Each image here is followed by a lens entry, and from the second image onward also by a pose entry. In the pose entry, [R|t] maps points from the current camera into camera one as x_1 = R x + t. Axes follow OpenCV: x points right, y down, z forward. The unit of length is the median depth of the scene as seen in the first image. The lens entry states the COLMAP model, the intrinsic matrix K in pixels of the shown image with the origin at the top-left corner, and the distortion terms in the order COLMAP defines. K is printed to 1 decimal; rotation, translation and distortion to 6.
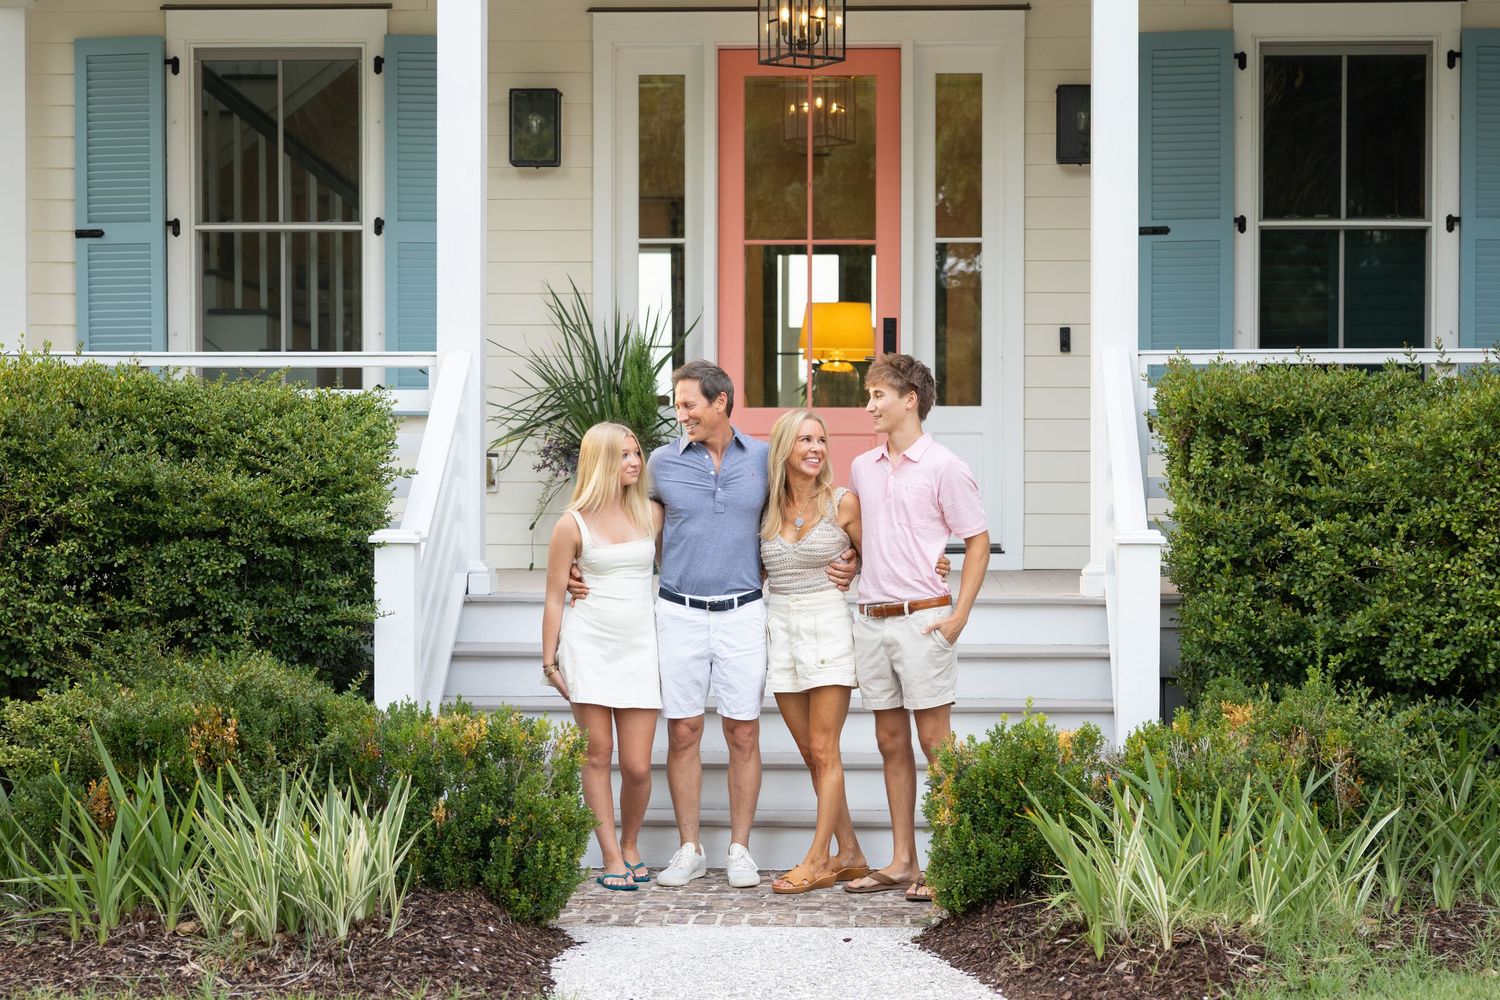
lens RADIAL K [[2249.8, 0, 750.0], [0, 2249.8, 500.0], [0, 0, 1]] dist [-0.005177, -0.004253]
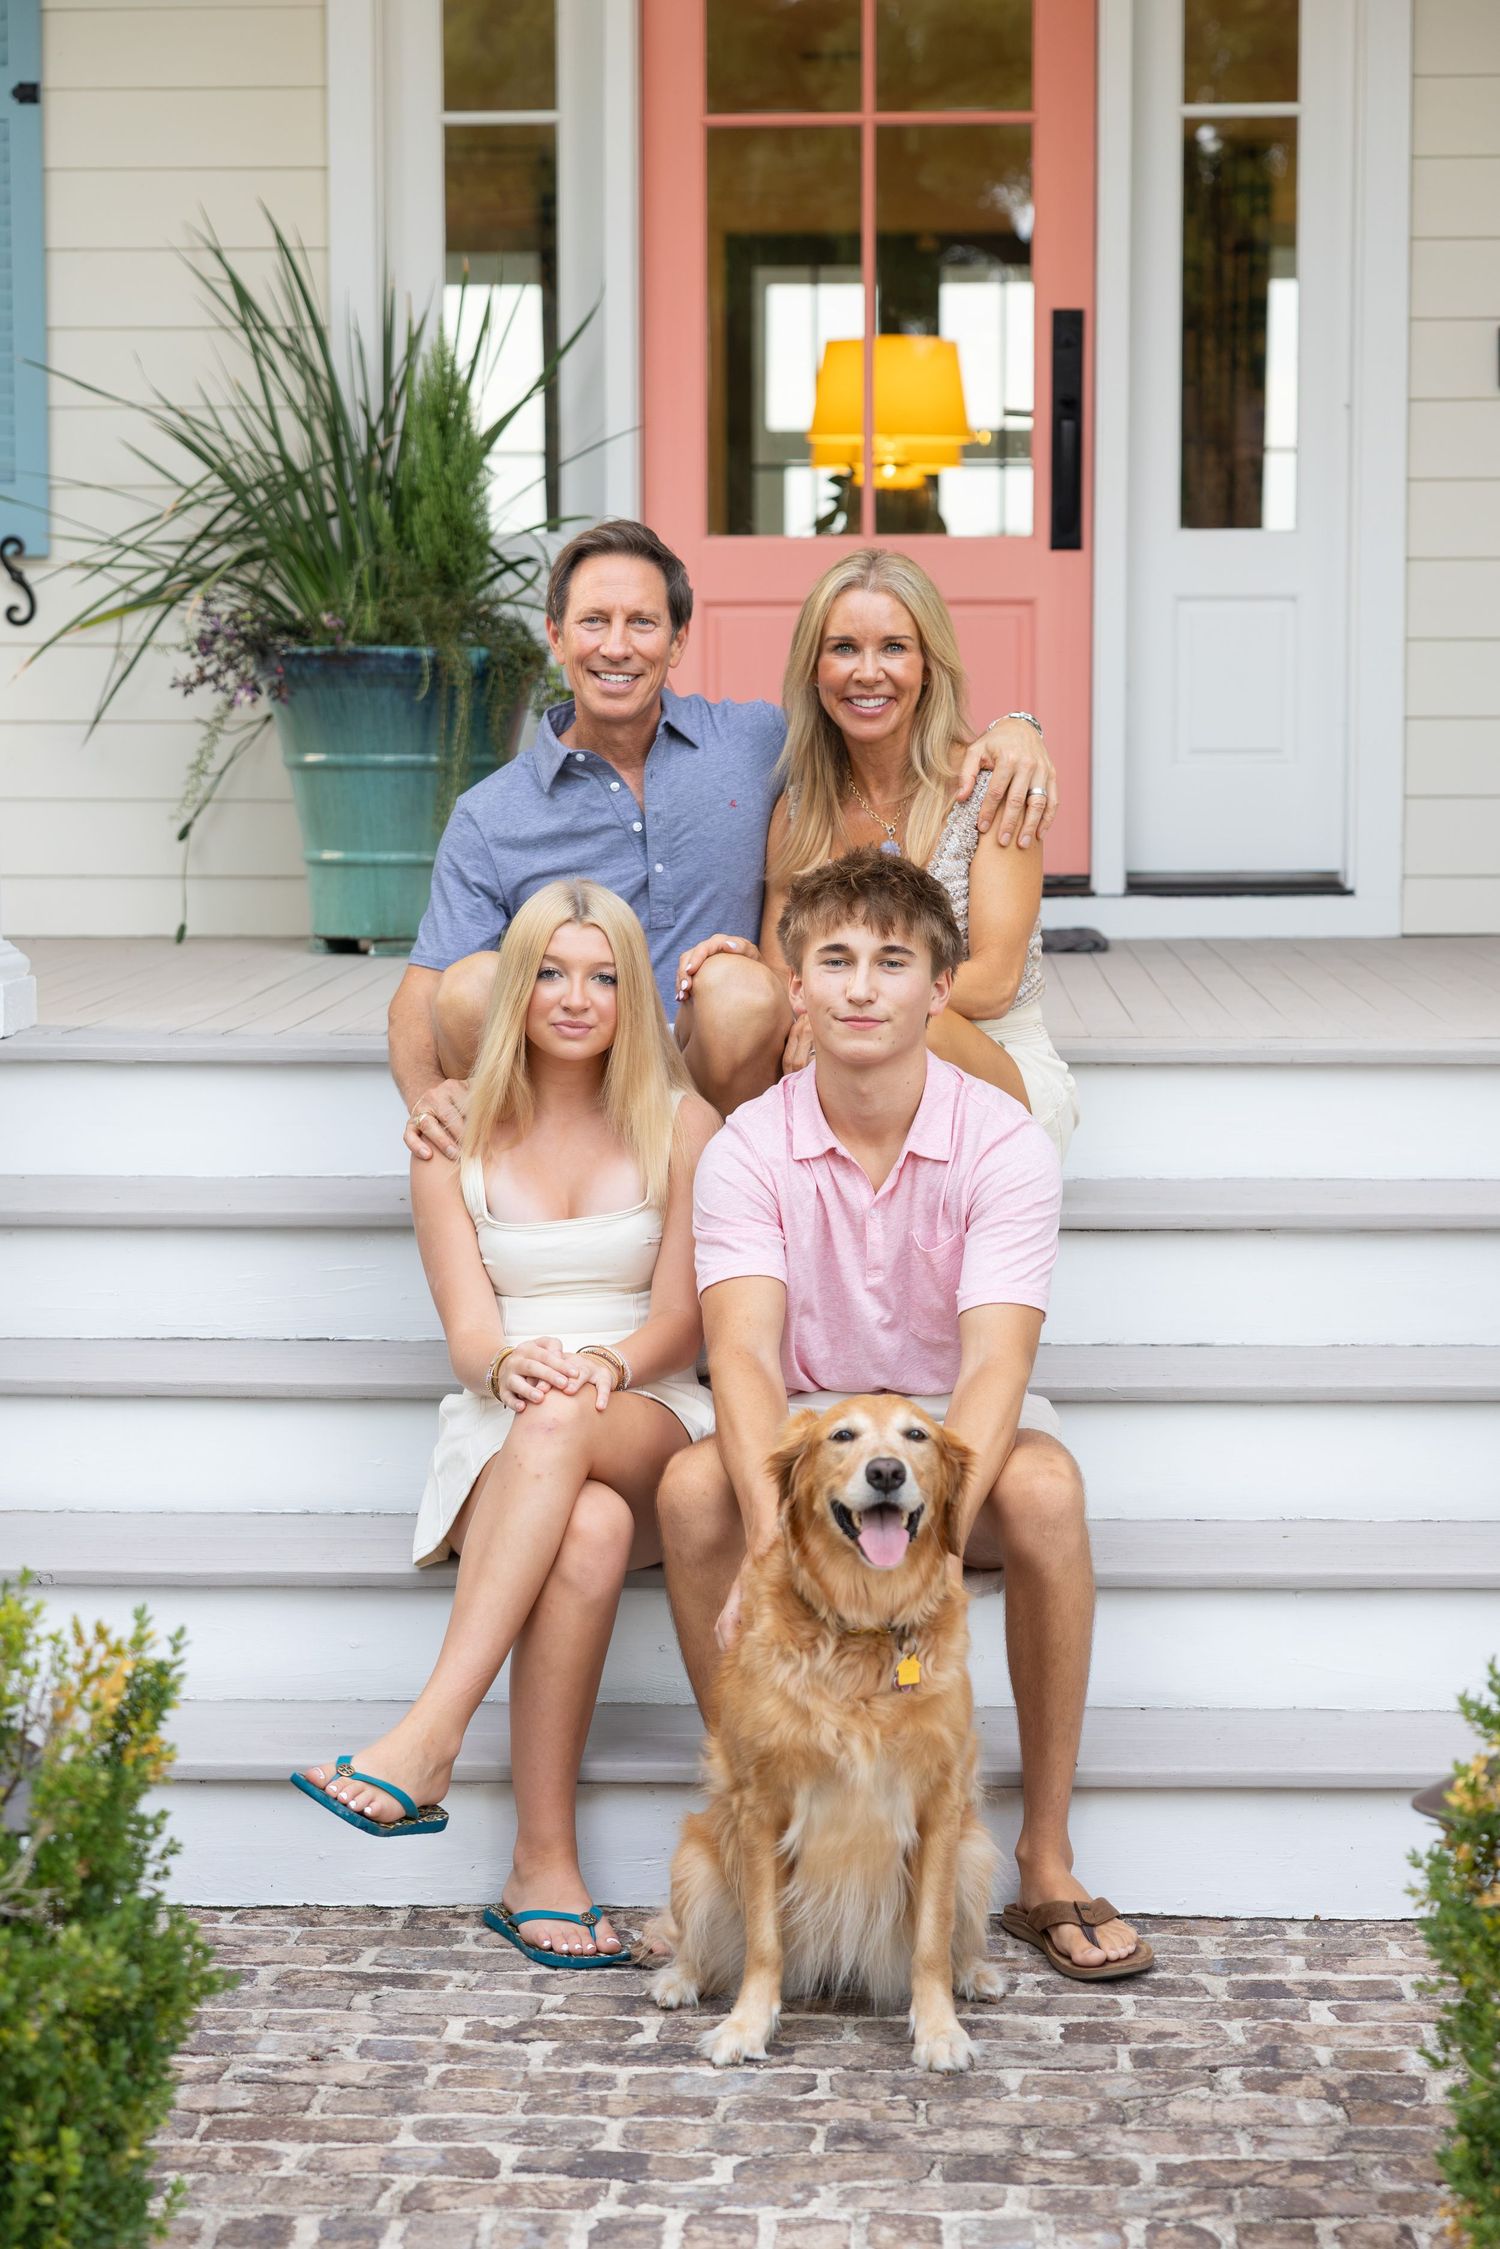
lens RADIAL K [[3966.5, 0, 750.0], [0, 3966.5, 1124.5], [0, 0, 1]] dist [0.058115, 0.194178]
pose [[0.999886, -0.005156, 0.014201, -0.005688], [0.003831, 0.995766, 0.091847, -0.001220], [-0.014615, -0.091782, 0.995672, 0.288898]]
